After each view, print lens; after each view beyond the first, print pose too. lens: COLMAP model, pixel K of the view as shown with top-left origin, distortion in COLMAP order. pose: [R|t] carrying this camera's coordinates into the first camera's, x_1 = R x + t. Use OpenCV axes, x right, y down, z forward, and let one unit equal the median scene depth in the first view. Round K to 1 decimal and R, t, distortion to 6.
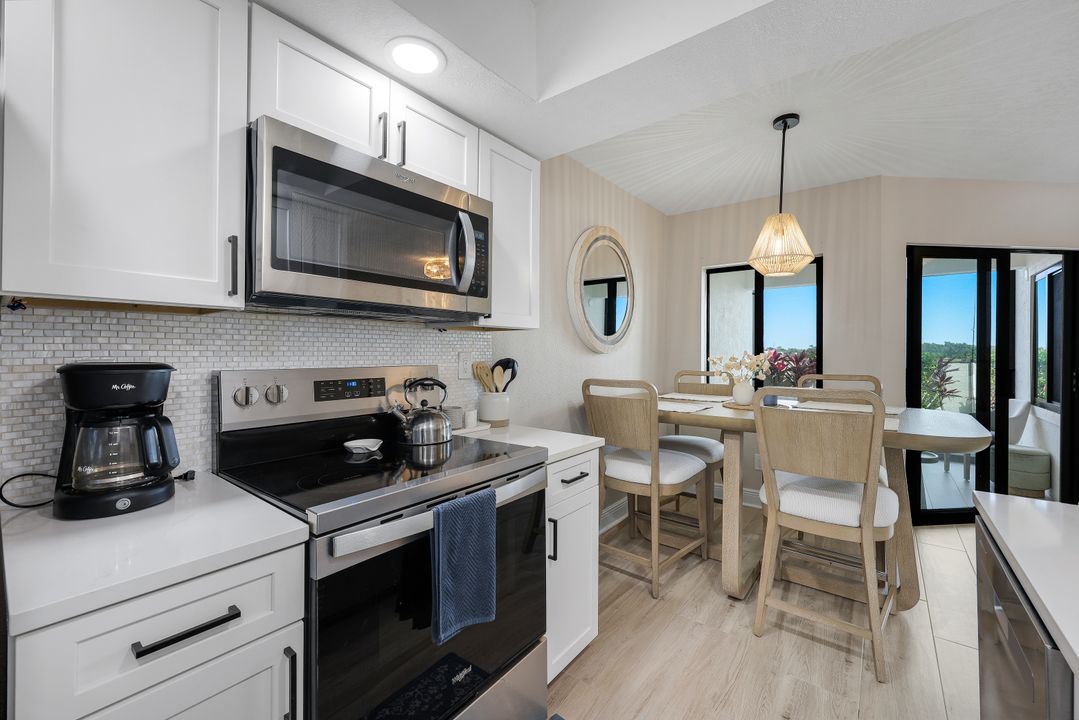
lens RADIAL K [[436.4, 0, 537.6], [0, 436.4, 349.8], [0, 0, 1]] dist [0.000617, -0.000006]
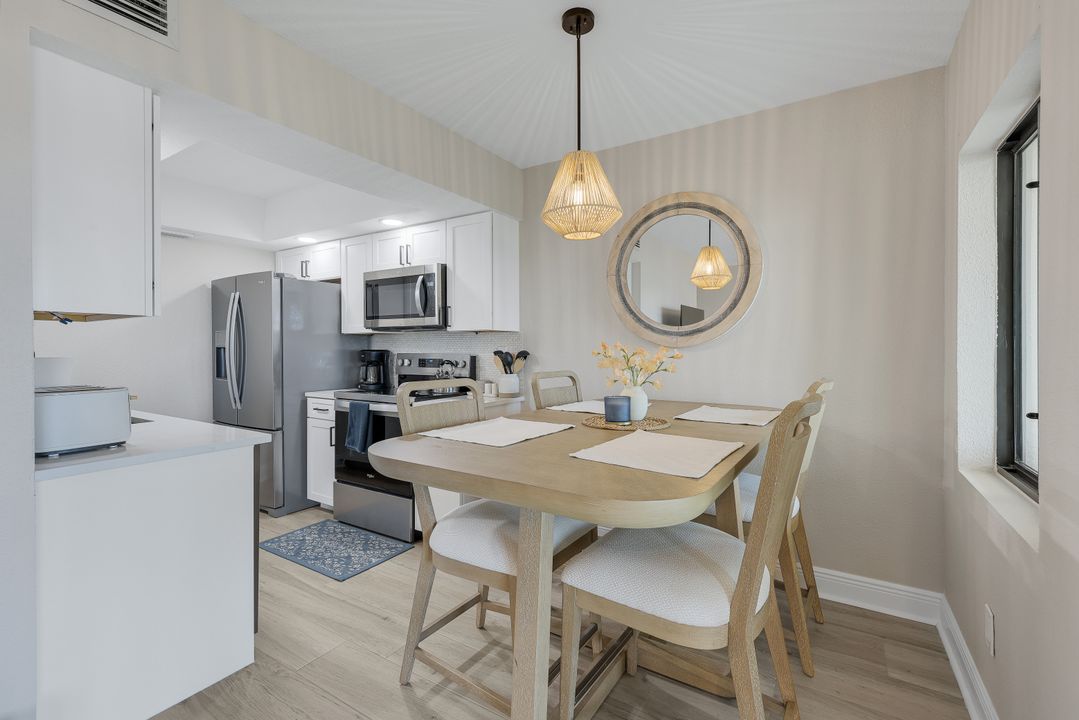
lens RADIAL K [[479.9, 0, 535.2], [0, 479.9, 349.0], [0, 0, 1]] dist [-0.002122, -0.000207]
pose [[0.100169, -0.002795, -0.994967, 1.347590], [0.002699, 0.999993, -0.002538, 0.017008], [0.994967, -0.002431, 0.100176, 0.850362]]
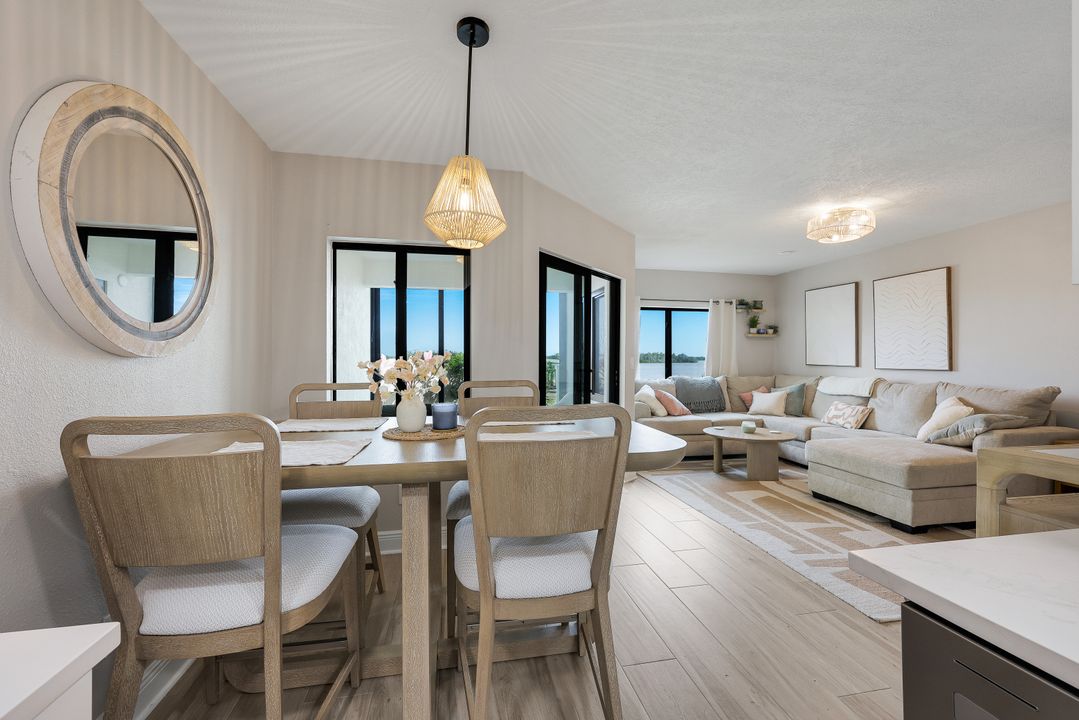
lens RADIAL K [[442.8, 0, 541.8], [0, 442.8, 358.7], [0, 0, 1]] dist [-0.002841, -0.000043]
pose [[0.645619, -0.004670, 0.763646, 0.085296], [0.003127, 0.999989, 0.003472, 0.011980], [-0.763653, 0.000147, 0.645626, 0.446499]]
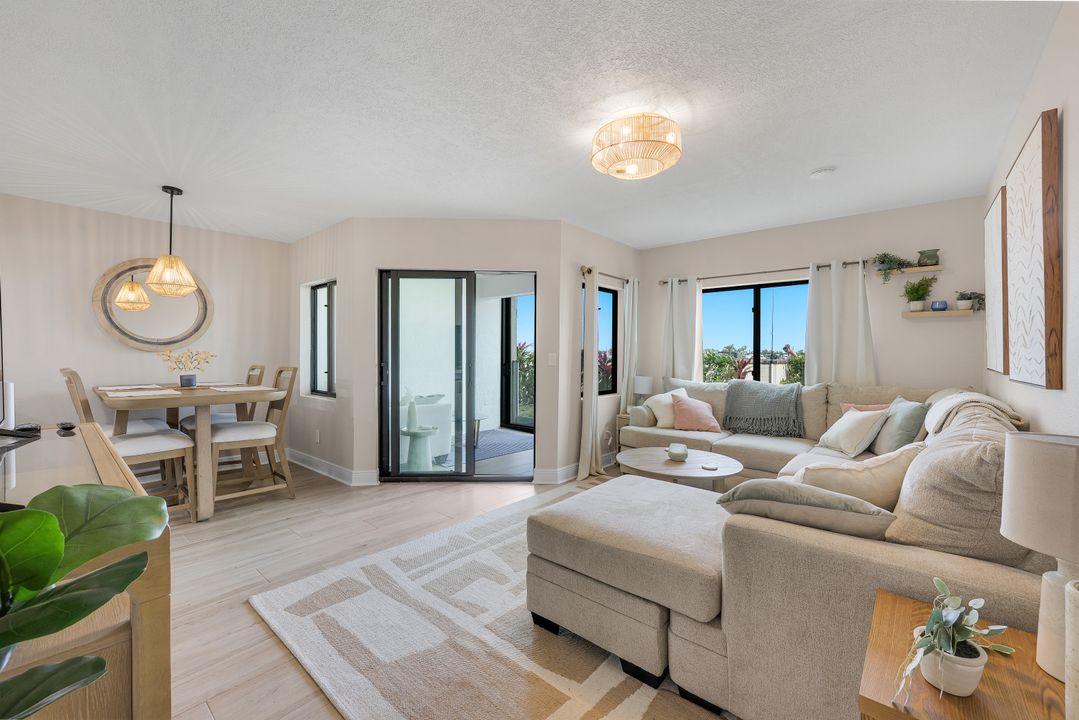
lens RADIAL K [[442.8, 0, 541.8], [0, 442.8, 358.7], [0, 0, 1]] dist [-0.002841, -0.000043]
pose [[0.998695, 0.002167, -0.051024, 1.876935], [-0.001564, 0.999928, 0.011873, 0.016658], [0.051046, -0.011777, 0.998627, -0.407987]]
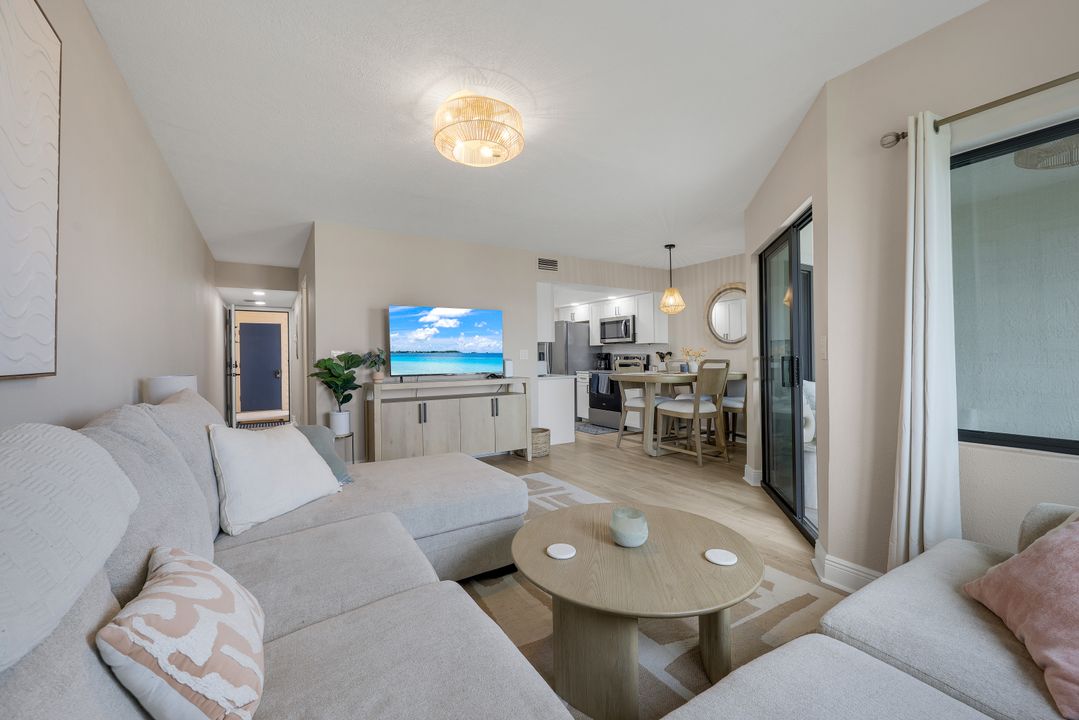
lens RADIAL K [[433.3, 0, 539.5], [0, 433.3, 360.0], [0, 0, 1]] dist [0.001212, -0.000266]
pose [[-0.338942, 0.000834, -0.940807, 2.931677], [0.007217, 0.999972, -0.001714, 0.071293], [0.940780, -0.007371, -0.338938, 1.121887]]
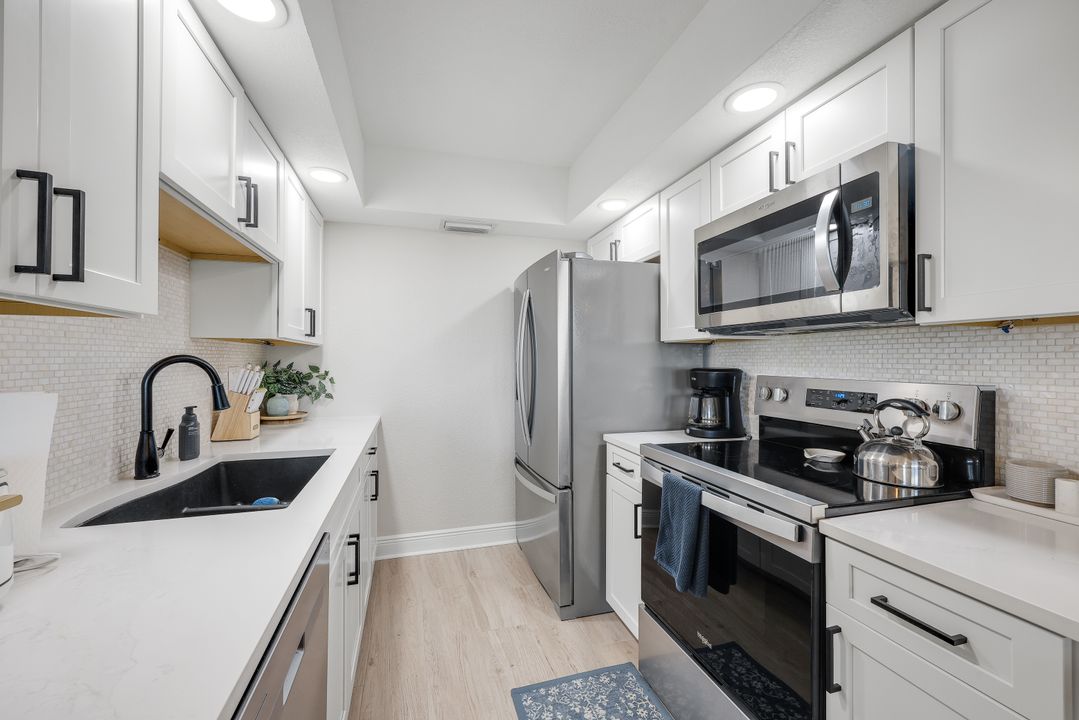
lens RADIAL K [[433.3, 0, 539.5], [0, 433.3, 360.0], [0, 0, 1]] dist [0.001212, -0.000266]
pose [[-0.571459, -0.007611, -0.820596, 0.526359], [-0.004410, 0.999971, -0.006204, 0.003360], [0.820619, 0.000074, -0.571476, 0.665985]]
